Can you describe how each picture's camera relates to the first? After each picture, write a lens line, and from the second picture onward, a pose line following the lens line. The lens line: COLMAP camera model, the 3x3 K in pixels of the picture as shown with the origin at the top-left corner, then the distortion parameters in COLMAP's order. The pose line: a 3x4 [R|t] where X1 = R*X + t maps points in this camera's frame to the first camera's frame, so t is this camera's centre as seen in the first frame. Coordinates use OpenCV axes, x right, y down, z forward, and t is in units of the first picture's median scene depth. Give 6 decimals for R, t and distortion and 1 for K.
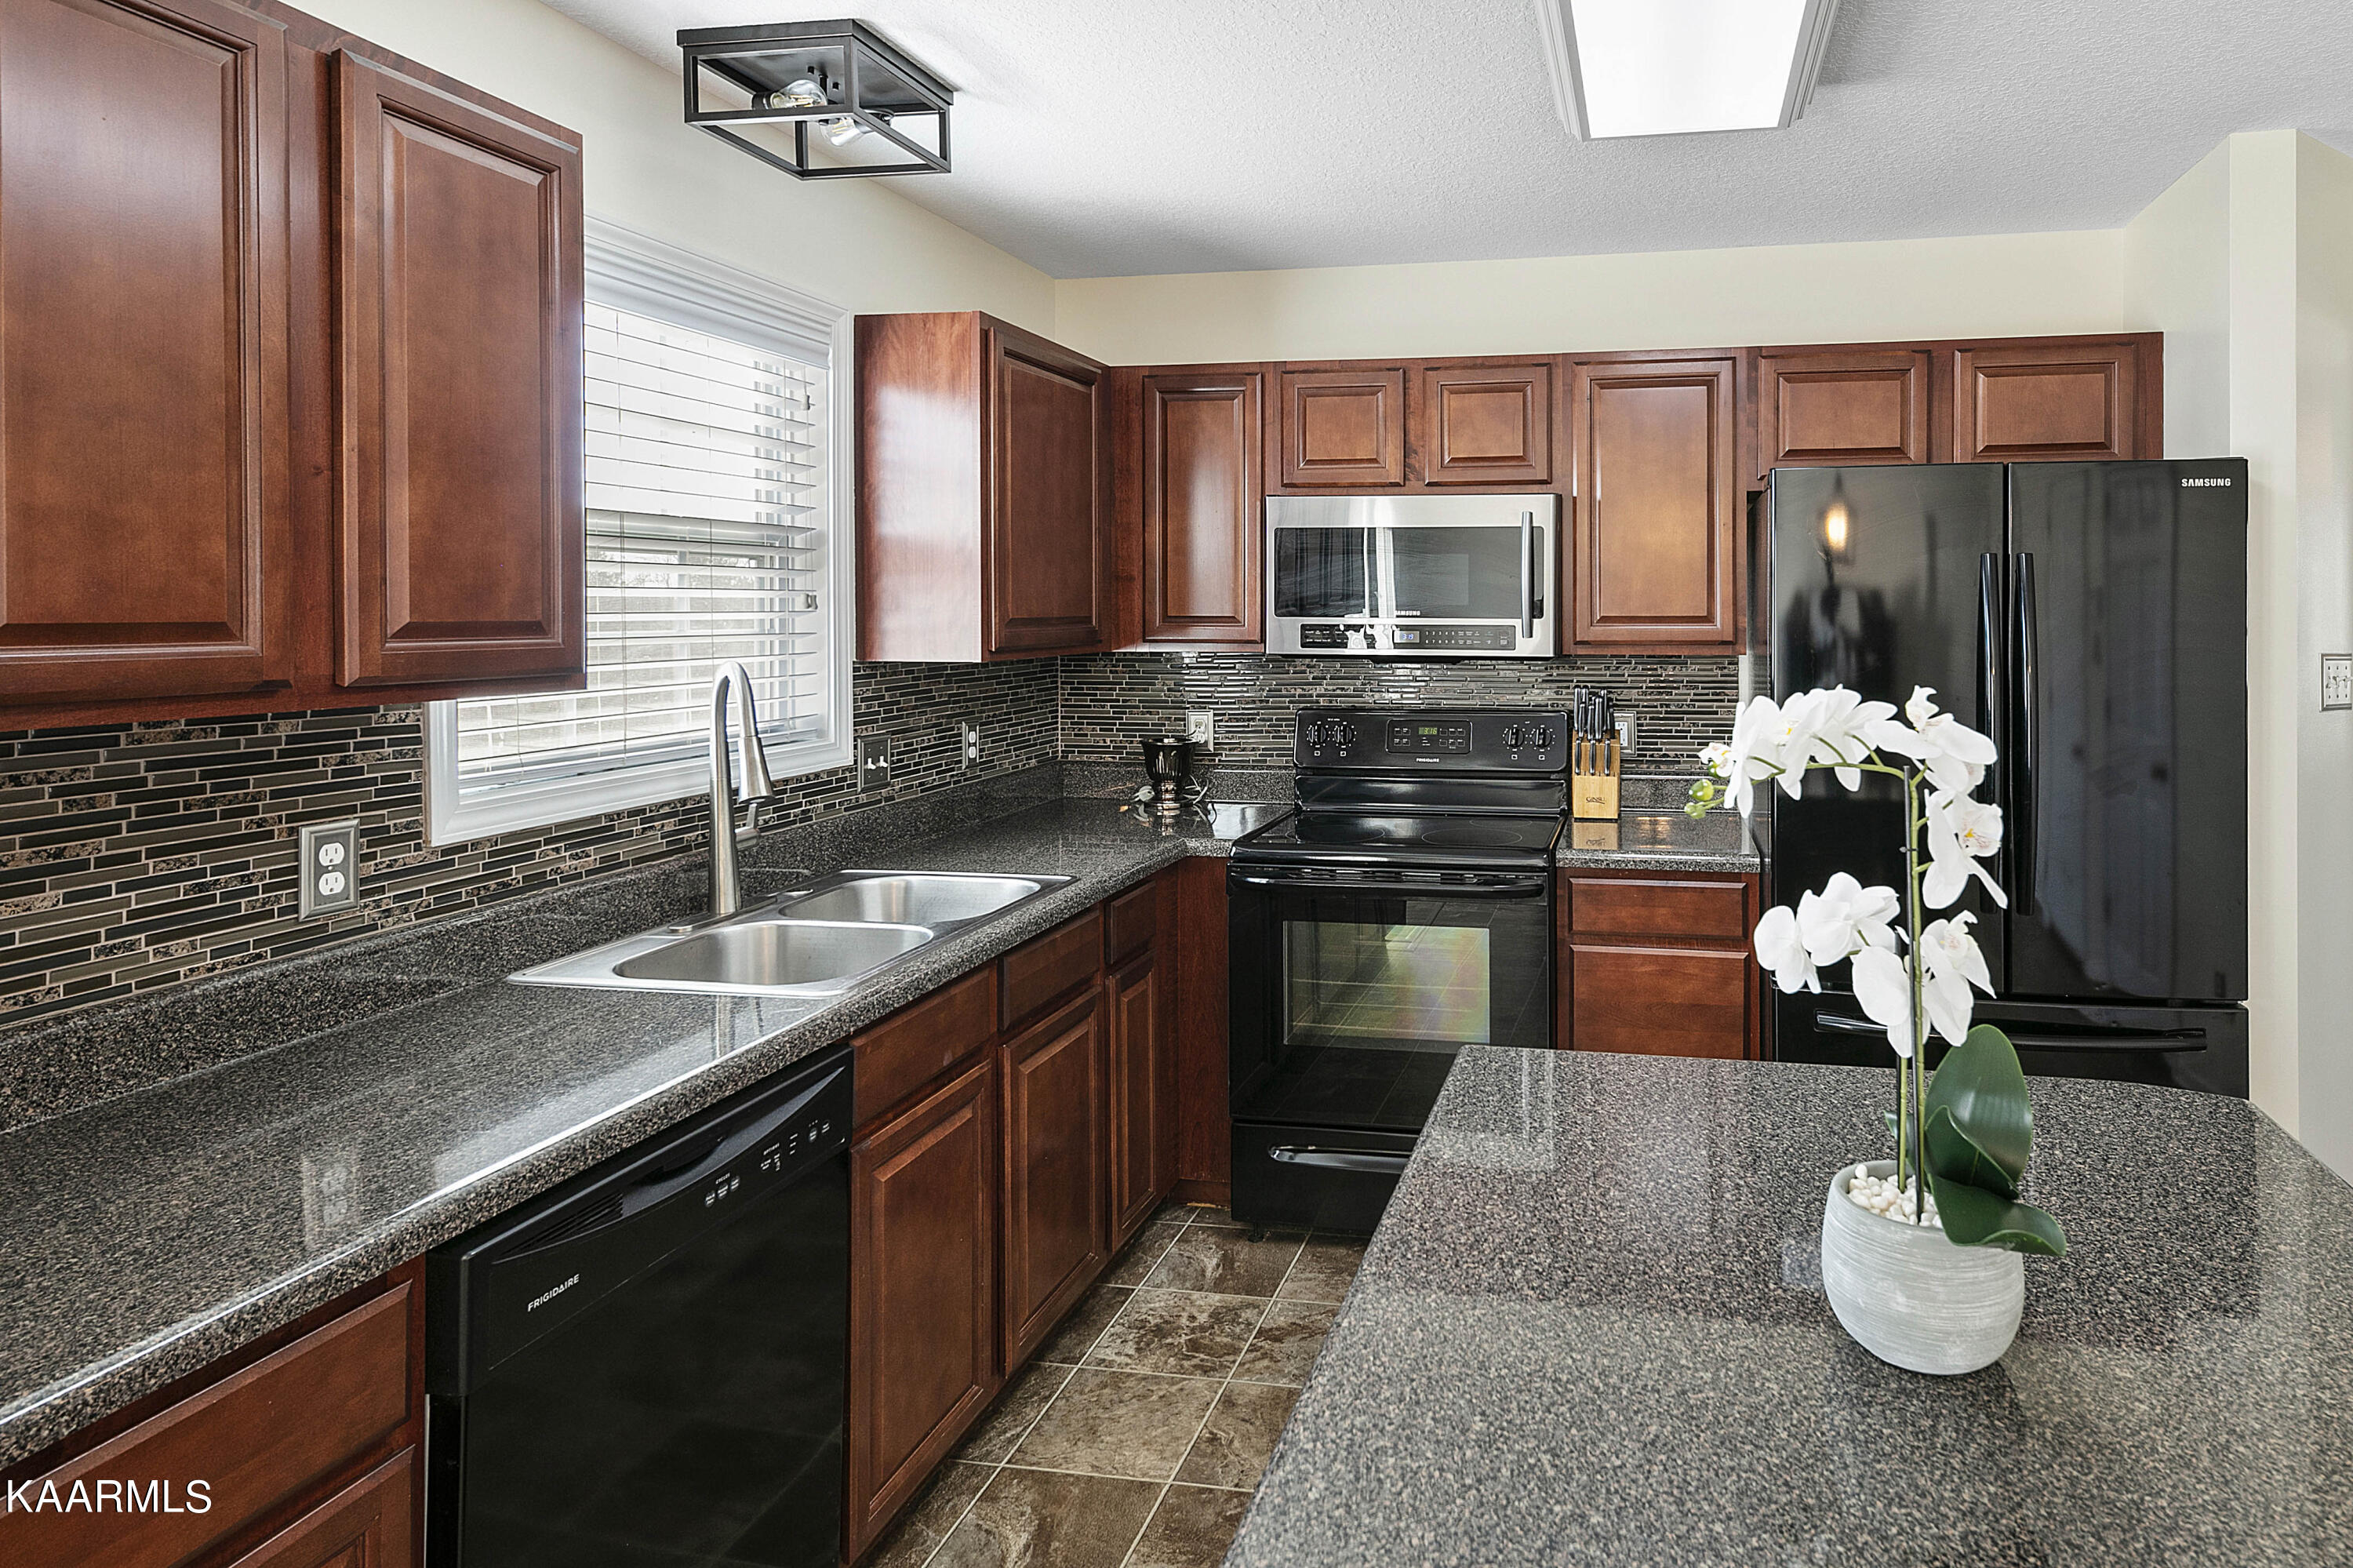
lens RADIAL K [[1401.6, 0, 1176.5], [0, 1401.6, 784.0], [0, 0, 1]] dist [0.041628, -0.029630]
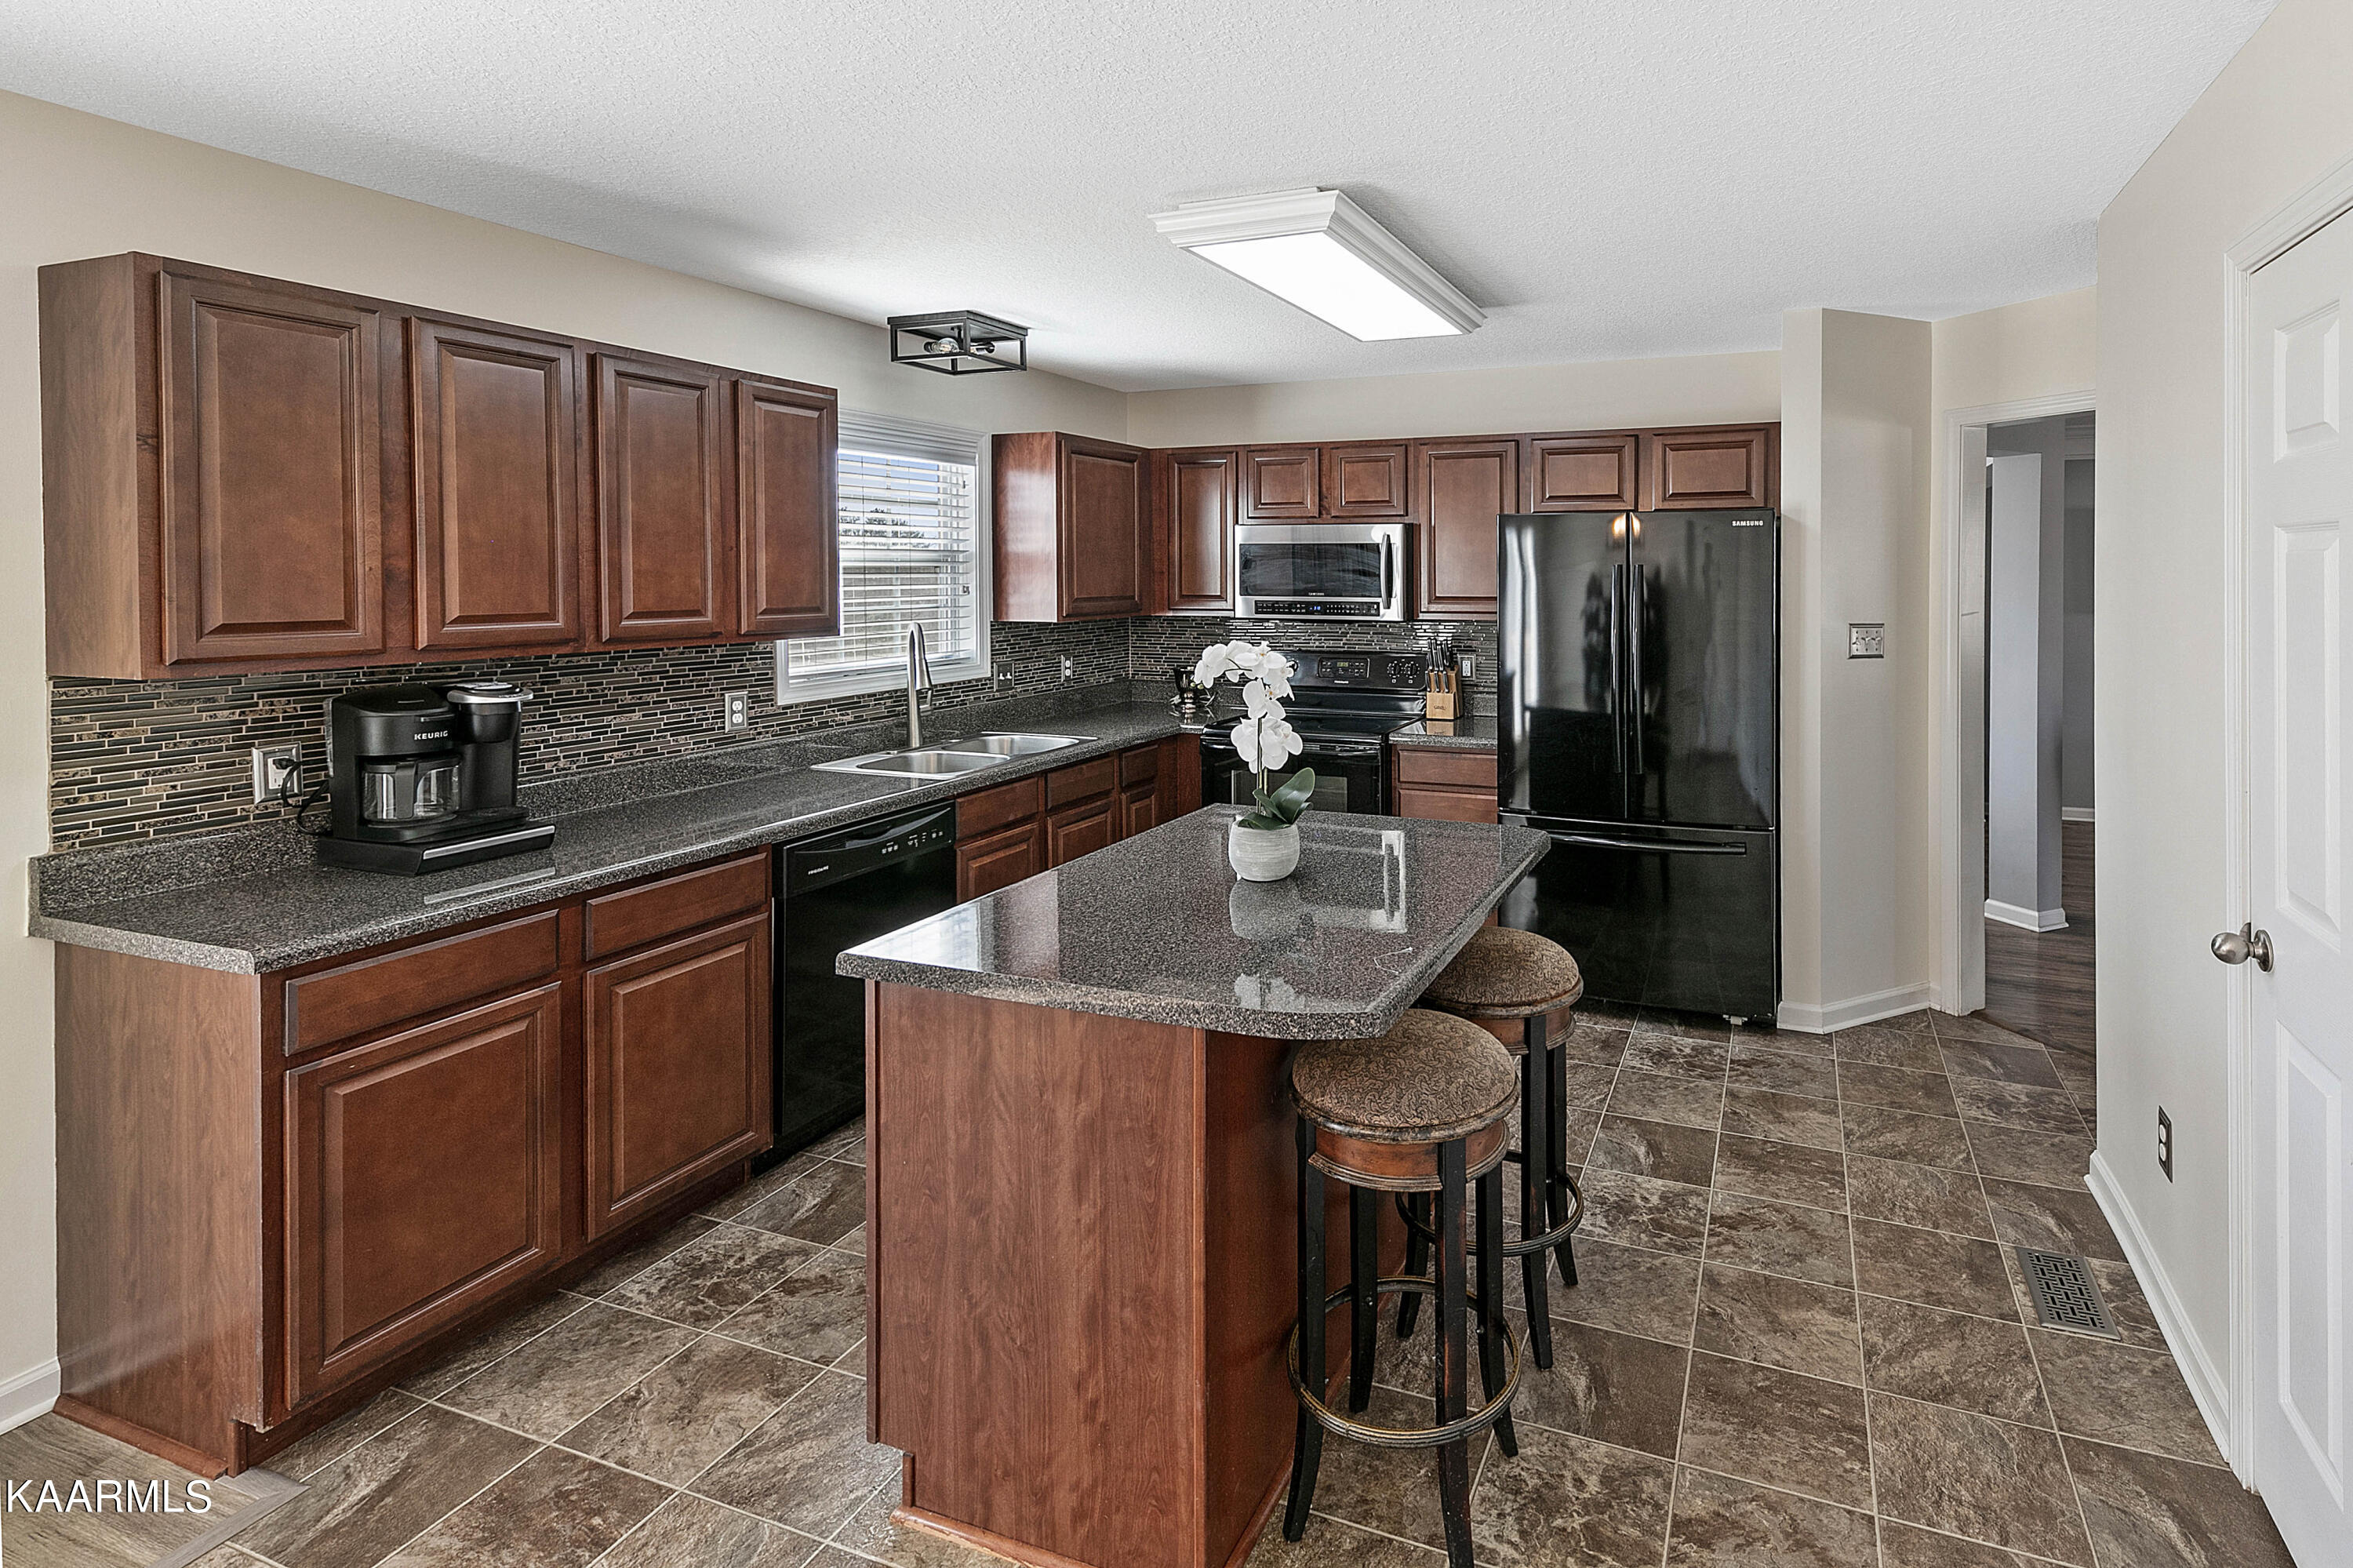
lens RADIAL K [[1092.5, 0, 1176.5], [0, 1092.5, 784.0], [0, 0, 1]] dist [0.014243, 0.000023]
pose [[0.987832, 0.031021, -0.152402, 0.293860], [-0.020646, 0.997390, 0.069193, 0.028265], [0.154150, -0.065205, 0.985894, -0.499460]]
